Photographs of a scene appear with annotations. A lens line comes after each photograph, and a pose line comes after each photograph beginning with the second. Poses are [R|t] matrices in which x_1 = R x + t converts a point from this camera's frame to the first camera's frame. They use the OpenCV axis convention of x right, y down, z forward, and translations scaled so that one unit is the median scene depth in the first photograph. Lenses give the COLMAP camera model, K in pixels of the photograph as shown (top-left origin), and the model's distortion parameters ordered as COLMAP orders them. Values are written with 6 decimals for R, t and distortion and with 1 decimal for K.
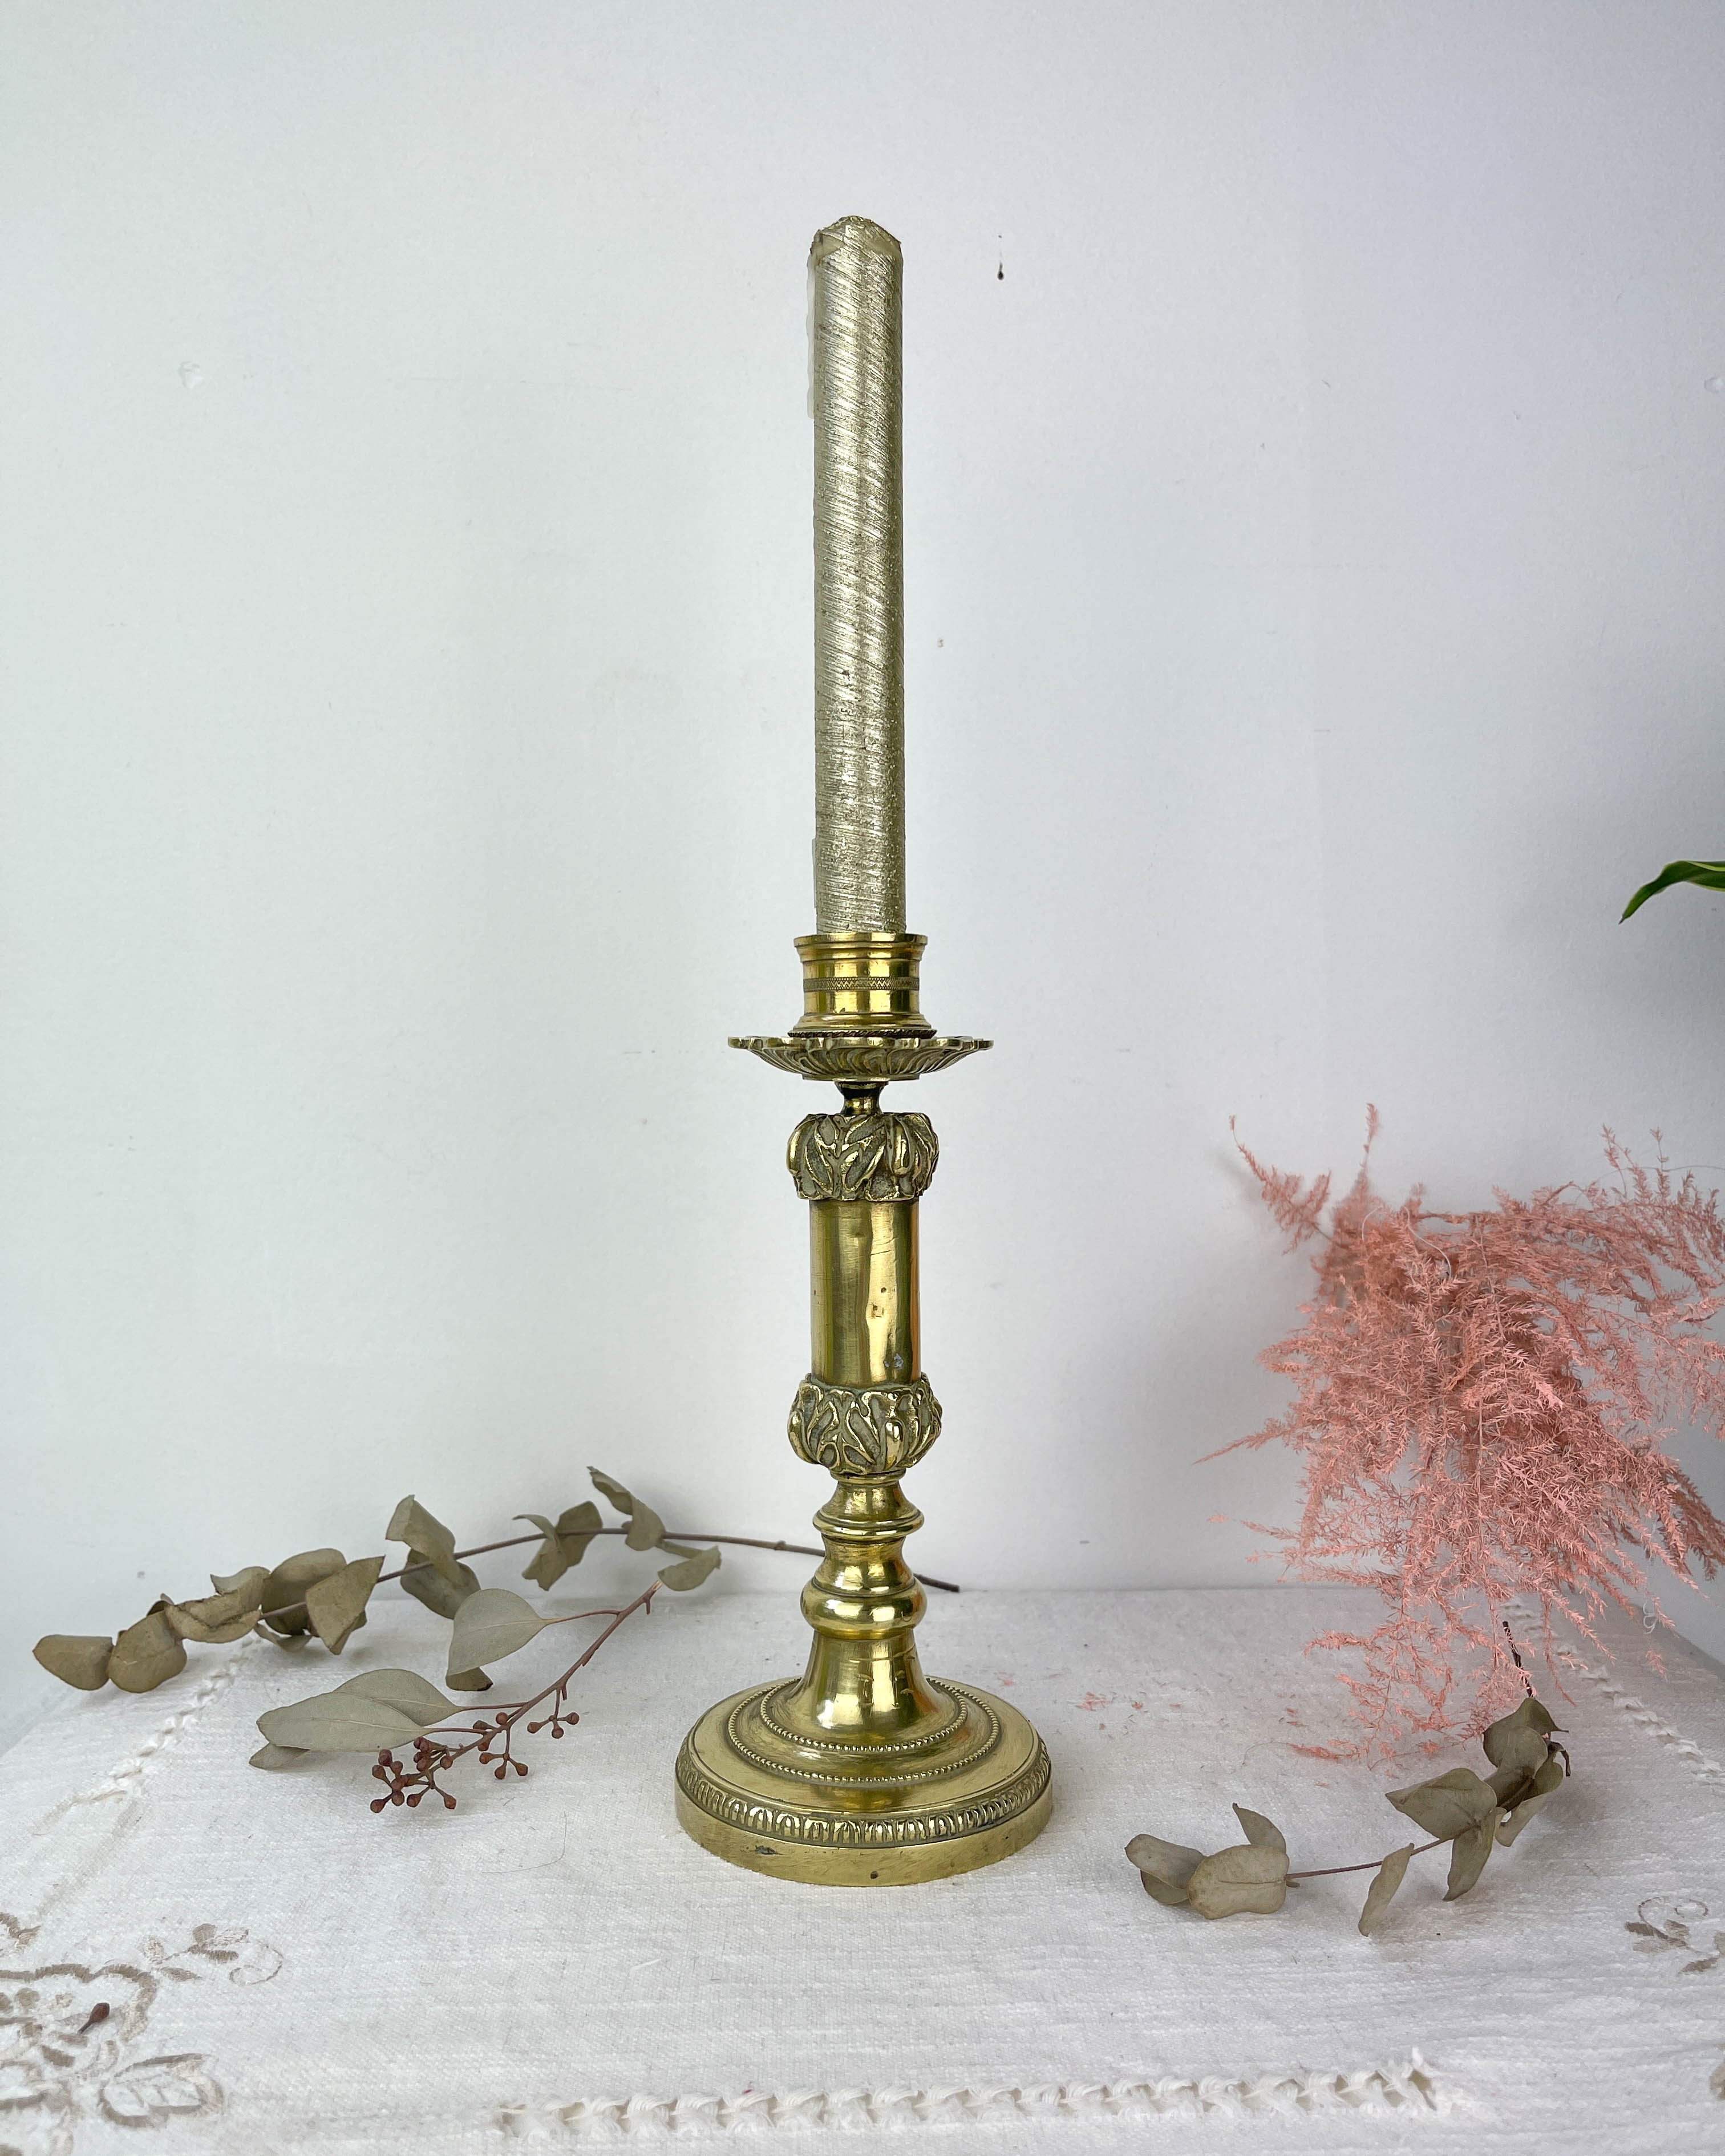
lens RADIAL K [[1808.4, 0, 864.8], [0, 1808.4, 1139.6], [0, 0, 1]] dist [0.013785, -0.019103]
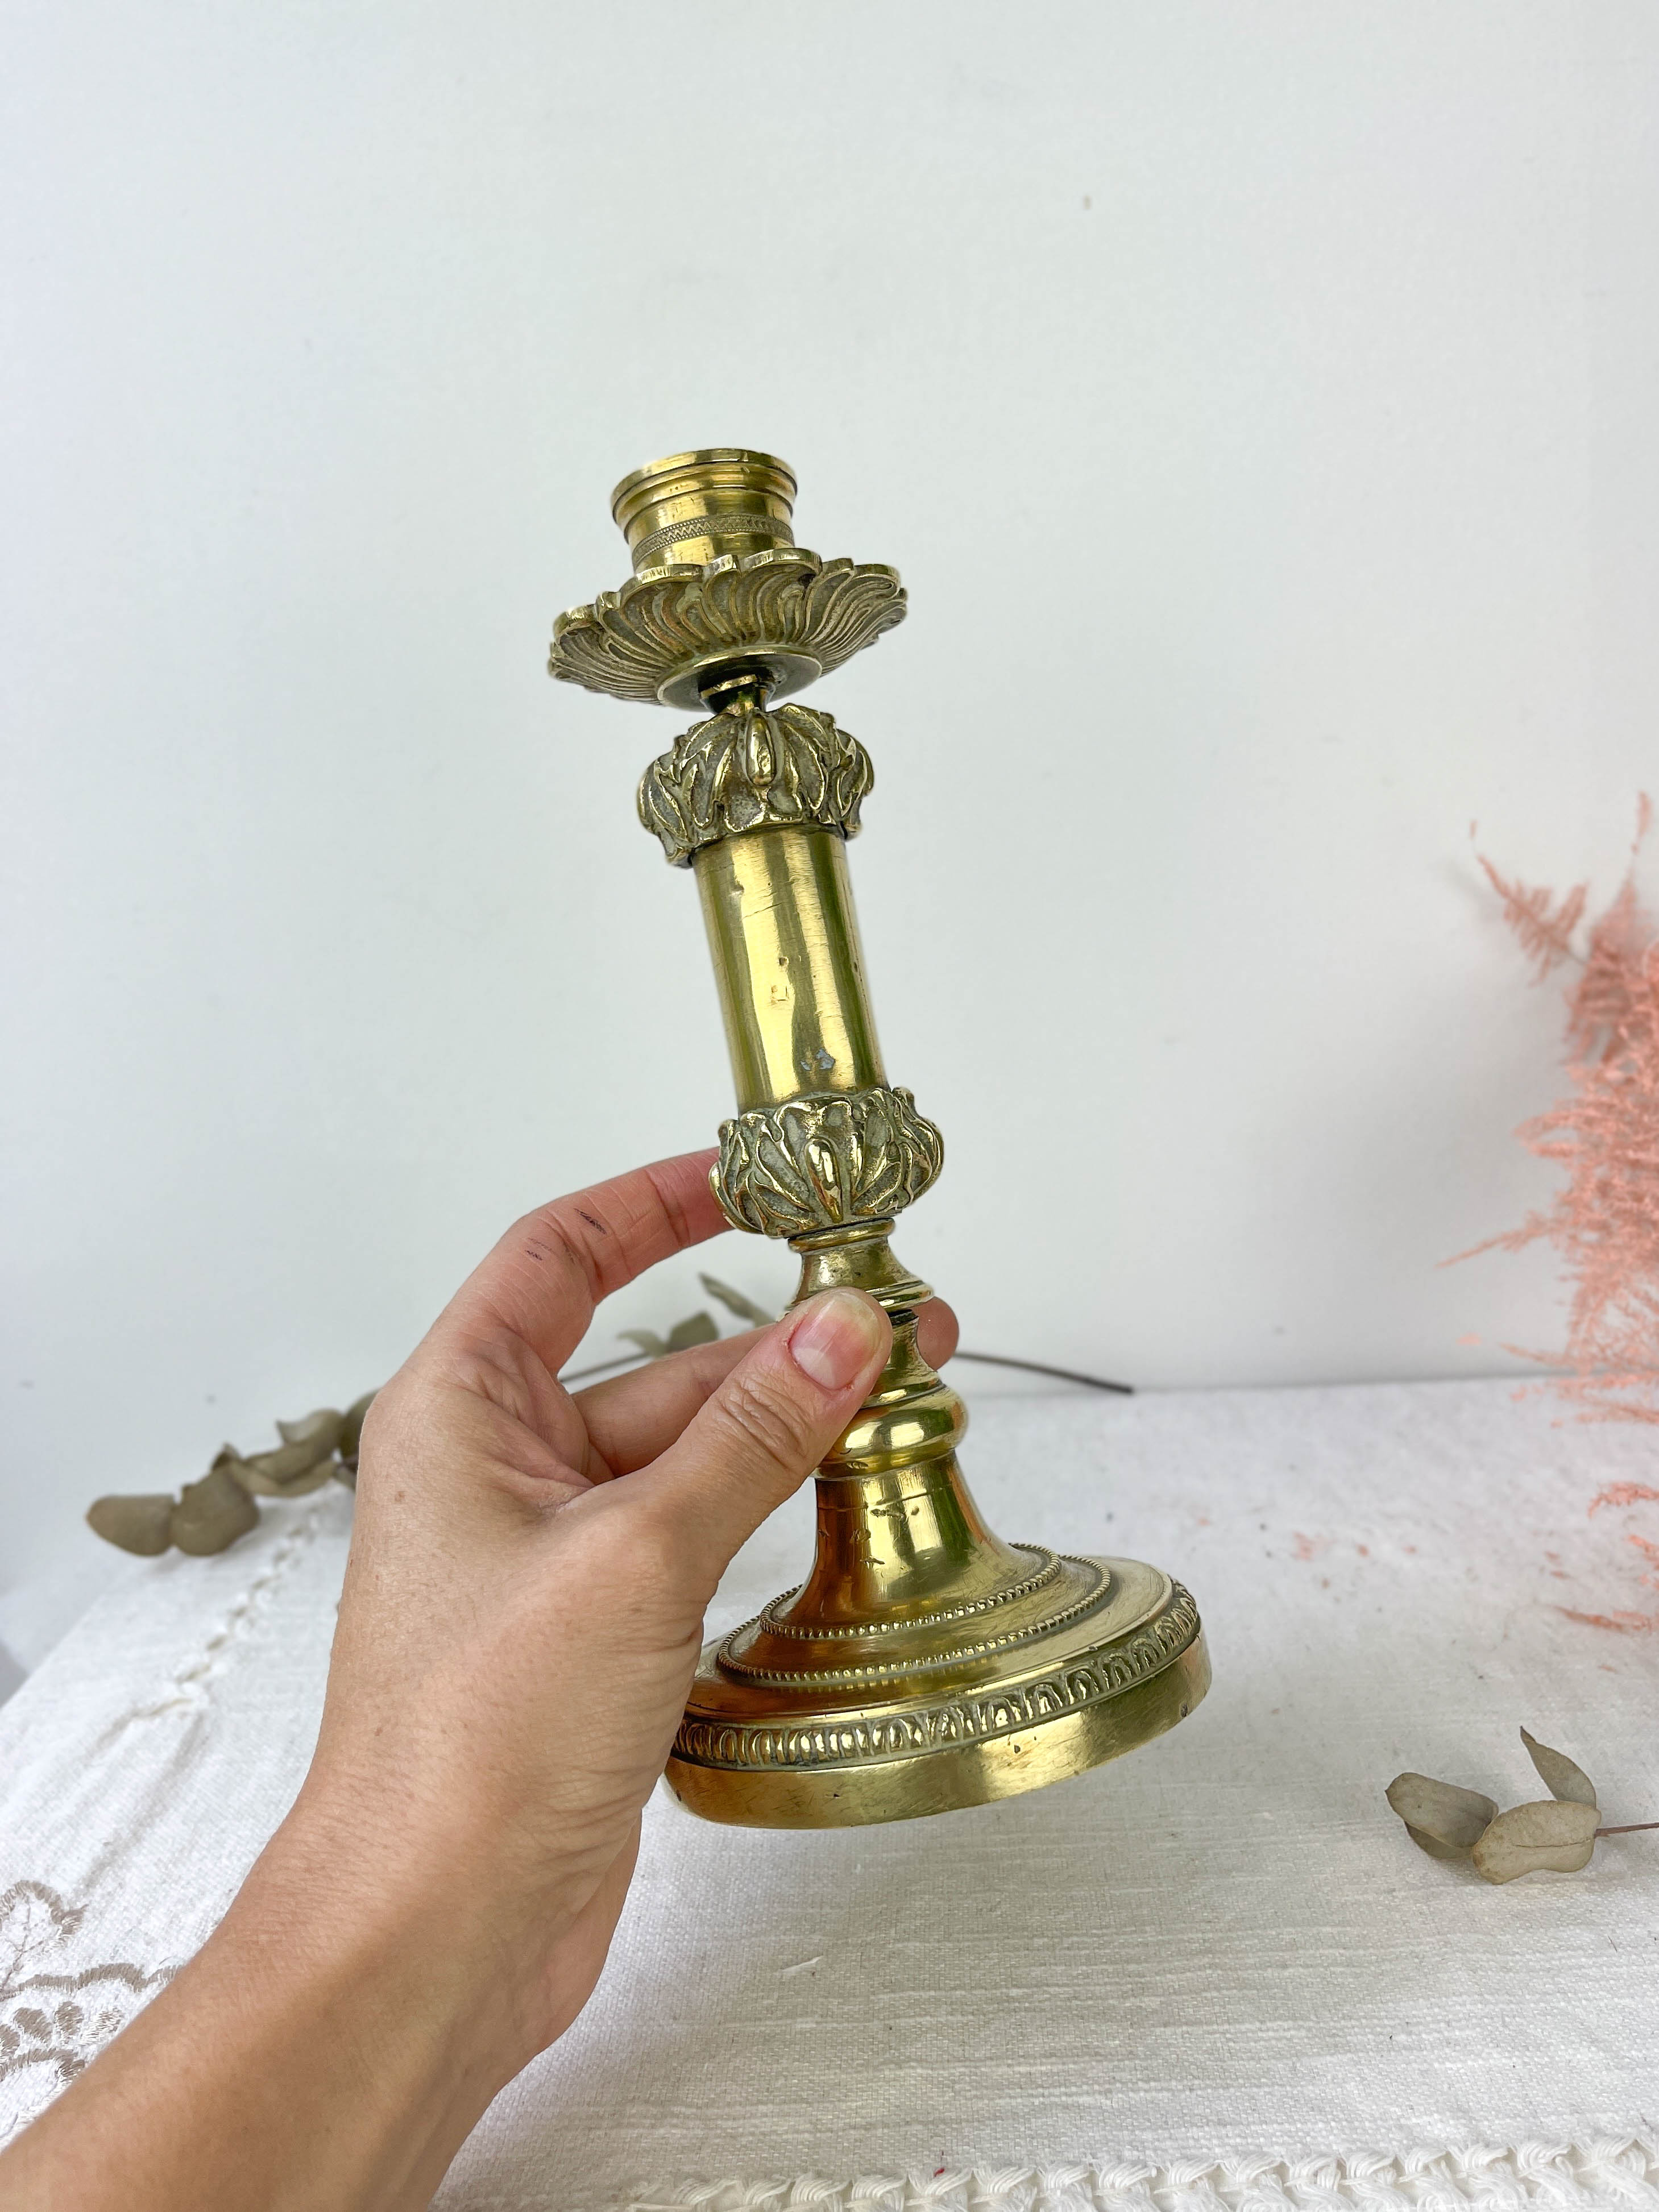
lens RADIAL K [[1801.1, 0, 864.9], [0, 1801.1, 1144.2], [0, 0, 1]] dist [0.045133, -0.077697]
pose [[0.997201, -0.037742, -0.064537, -0.022535], [0.049524, 0.980137, 0.192036, -0.053150], [0.056008, -0.194695, 0.979264, 0.236682]]
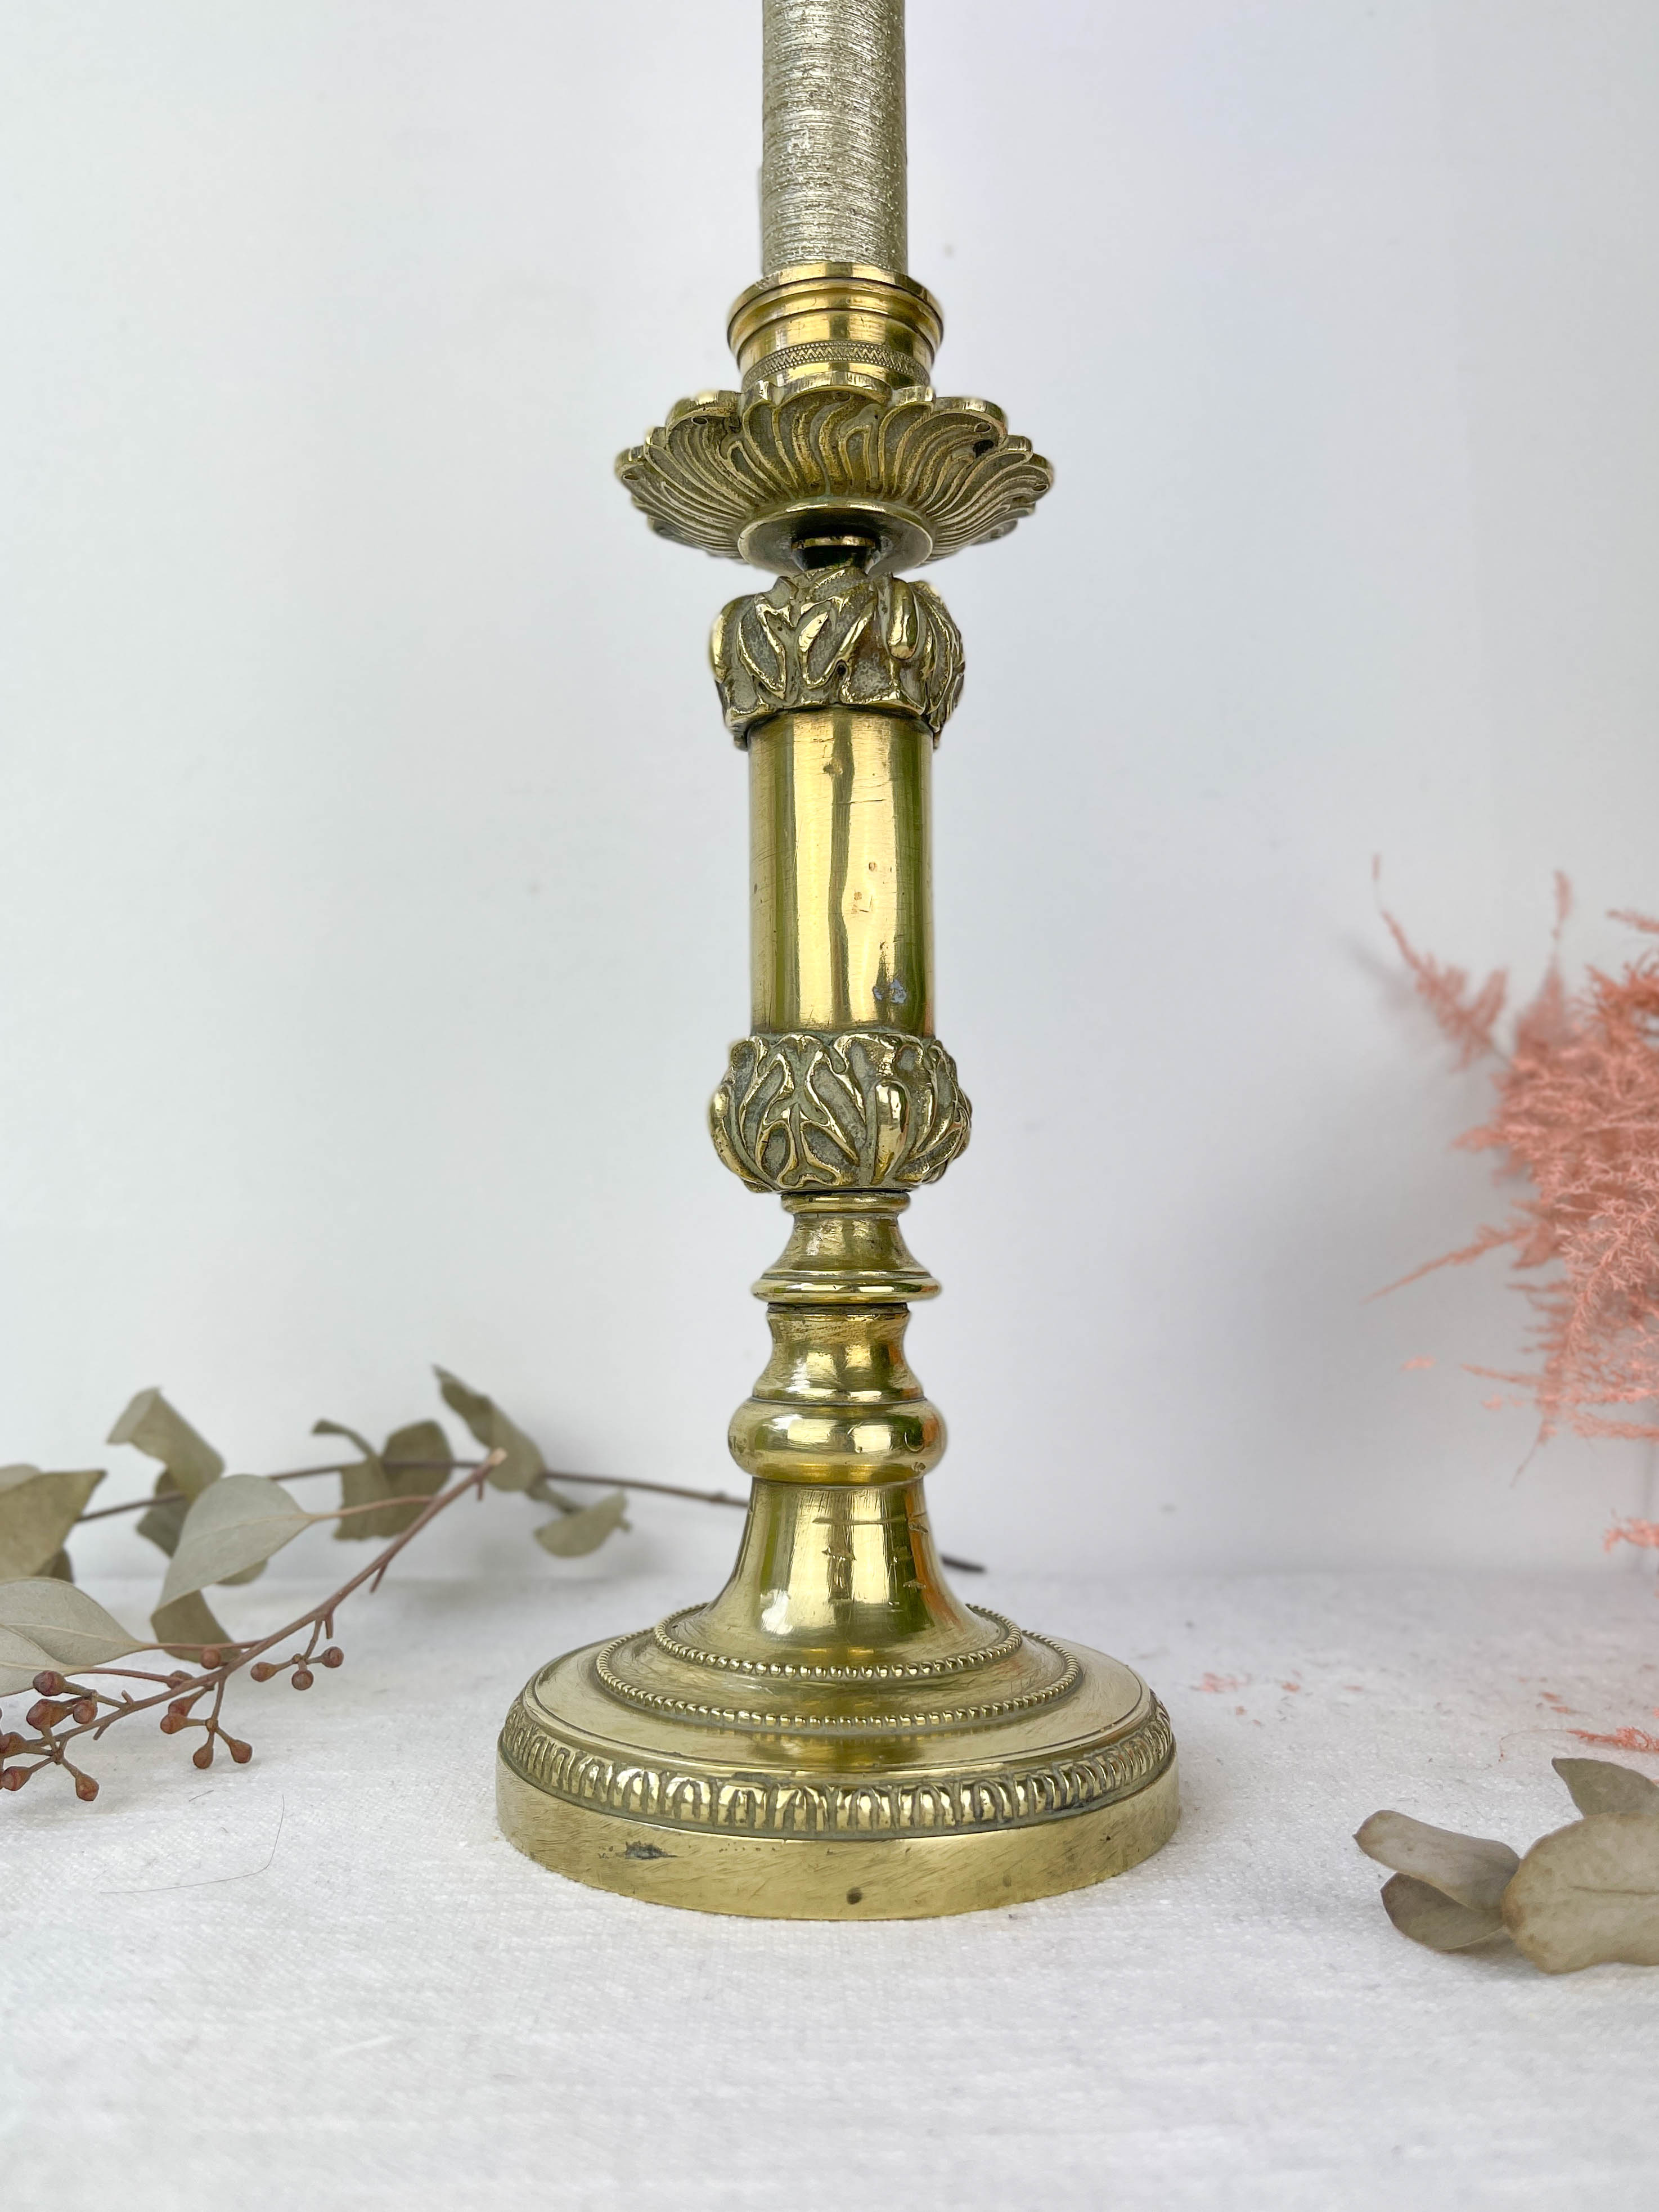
lens RADIAL K [[1780.9, 0, 829.5], [0, 1780.9, 1106.0], [0, 0, 1]] dist [0.011023, -0.006078]
pose [[0.999901, 0.000996, -0.014009, 0.004685], [-0.003100, 0.988529, -0.150998, 0.247364], [0.013698, 0.151026, 0.988435, 0.444332]]
